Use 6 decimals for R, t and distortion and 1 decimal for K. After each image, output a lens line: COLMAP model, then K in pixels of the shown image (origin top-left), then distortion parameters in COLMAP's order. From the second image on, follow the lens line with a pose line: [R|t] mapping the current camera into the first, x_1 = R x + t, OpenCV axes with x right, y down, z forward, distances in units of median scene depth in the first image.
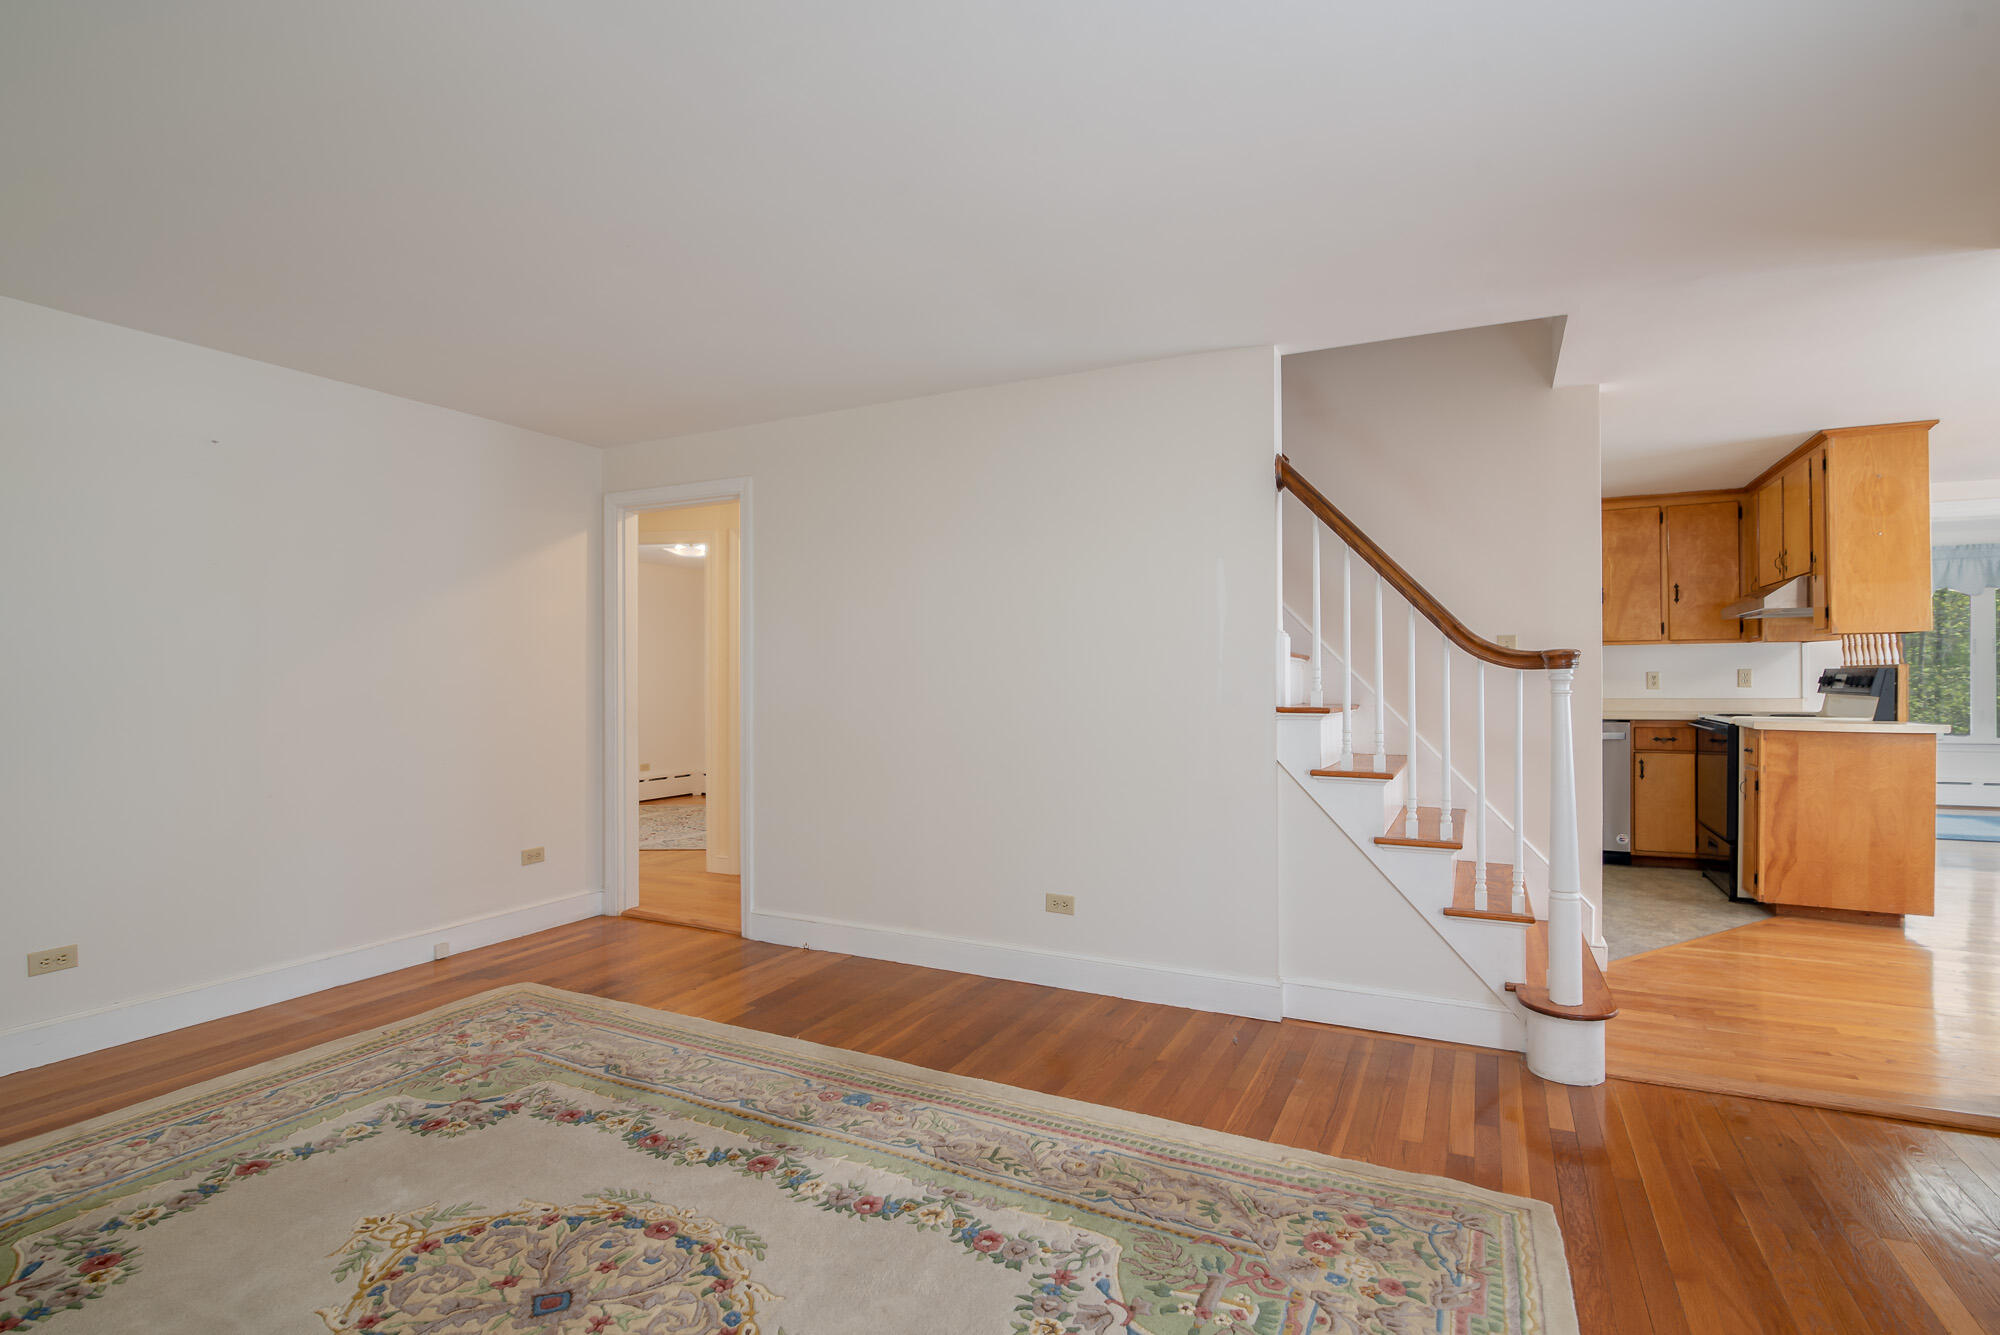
lens RADIAL K [[950.4, 0, 1005.5], [0, 950.4, 675.2], [0, 0, 1]] dist [-0.003796, -0.000604]
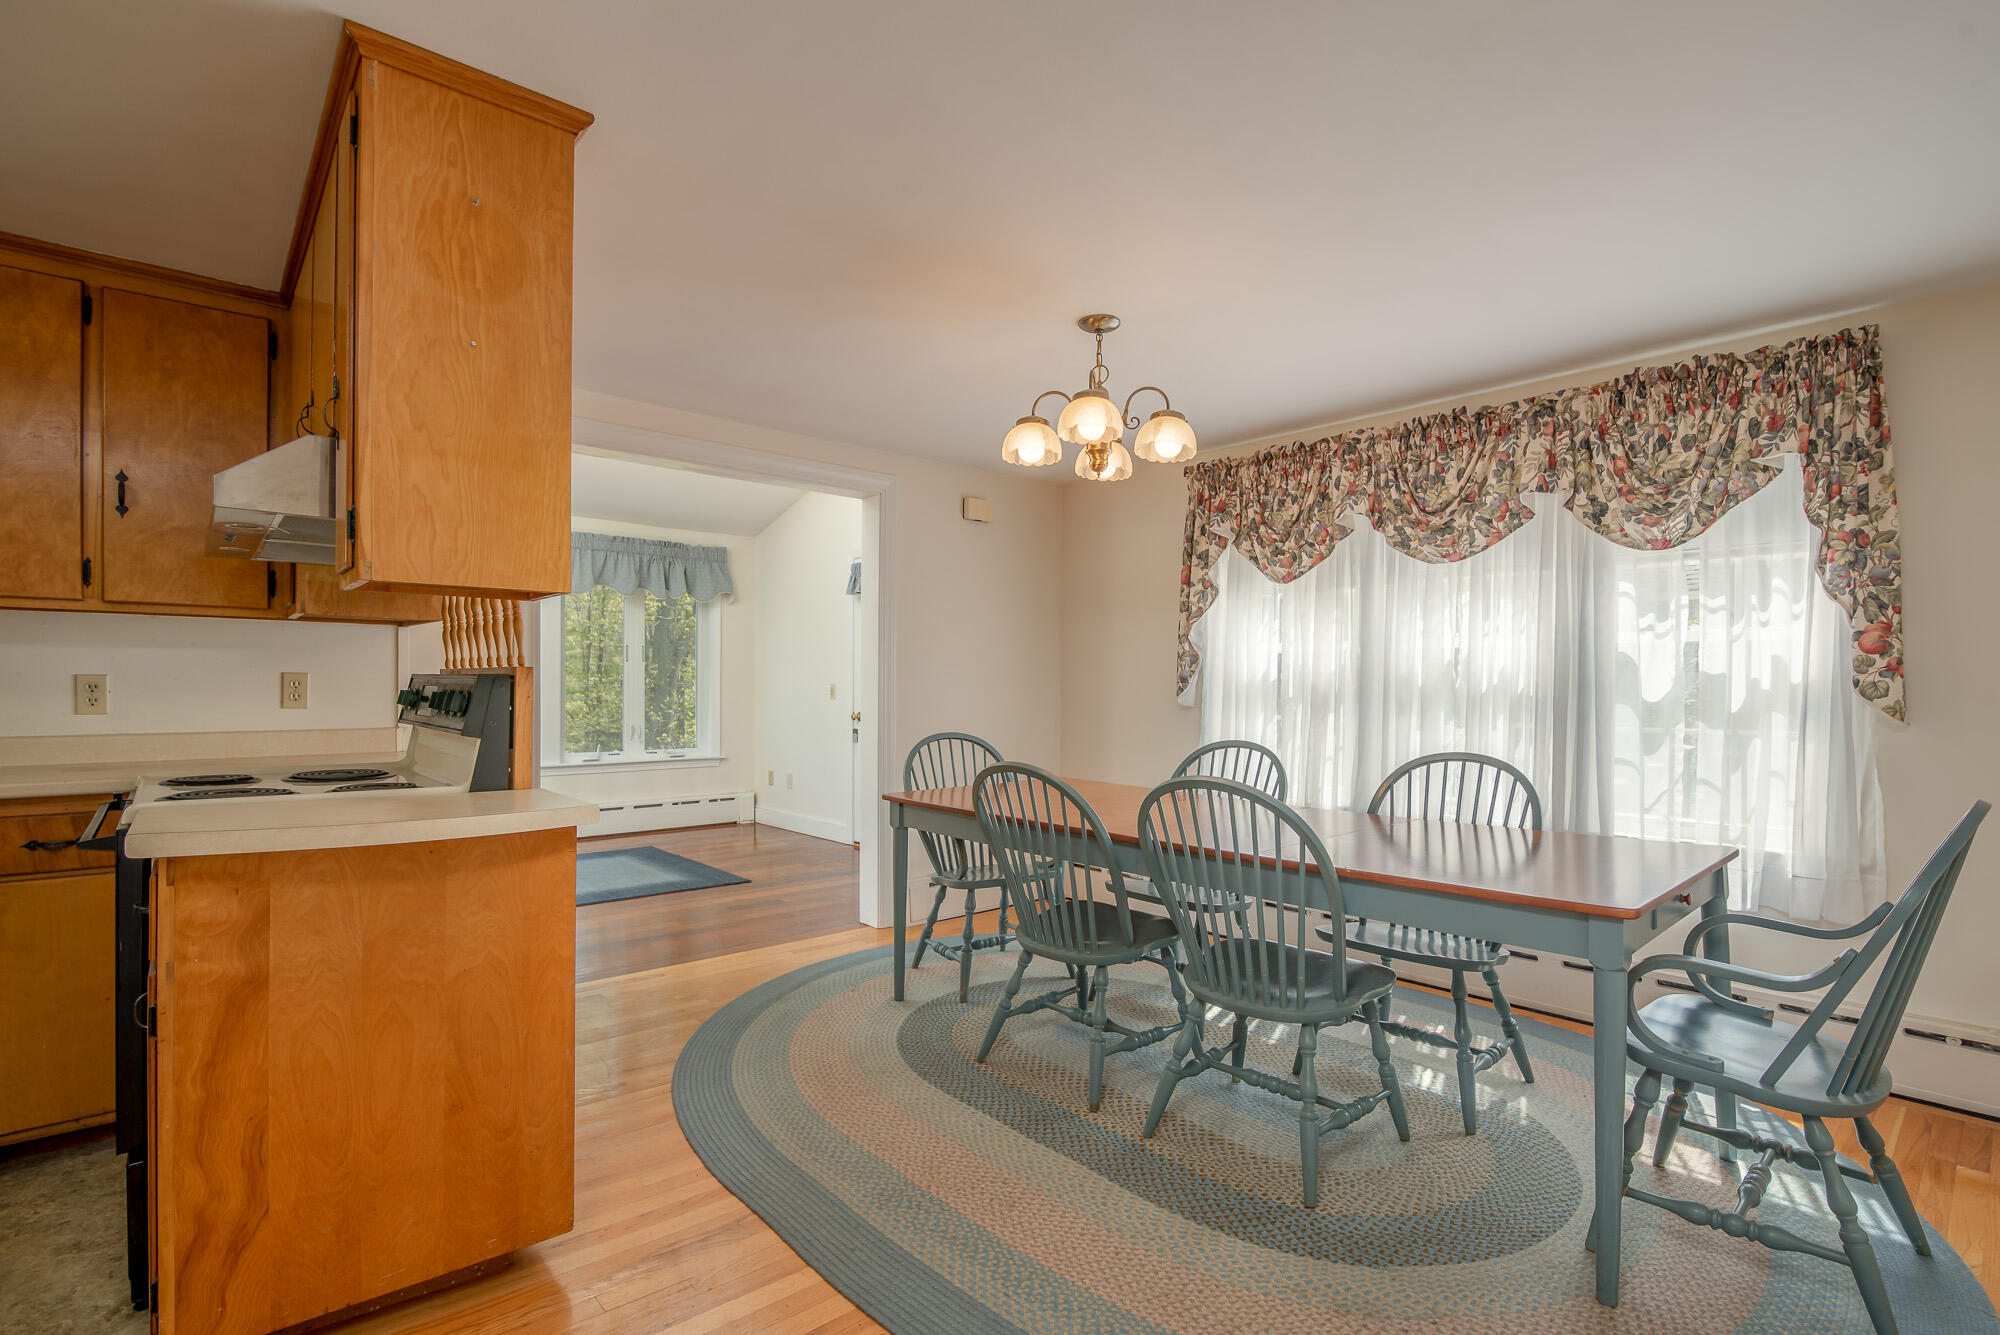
lens RADIAL K [[939.8, 0, 1007.4], [0, 939.8, 701.1], [0, 0, 1]] dist [-0.027746, 0.000238]
pose [[0.373101, -0.005912, 0.927772, 0.887688], [-0.015553, 0.999799, 0.012625, -0.006209], [-0.927660, -0.019140, 0.372934, 0.883436]]
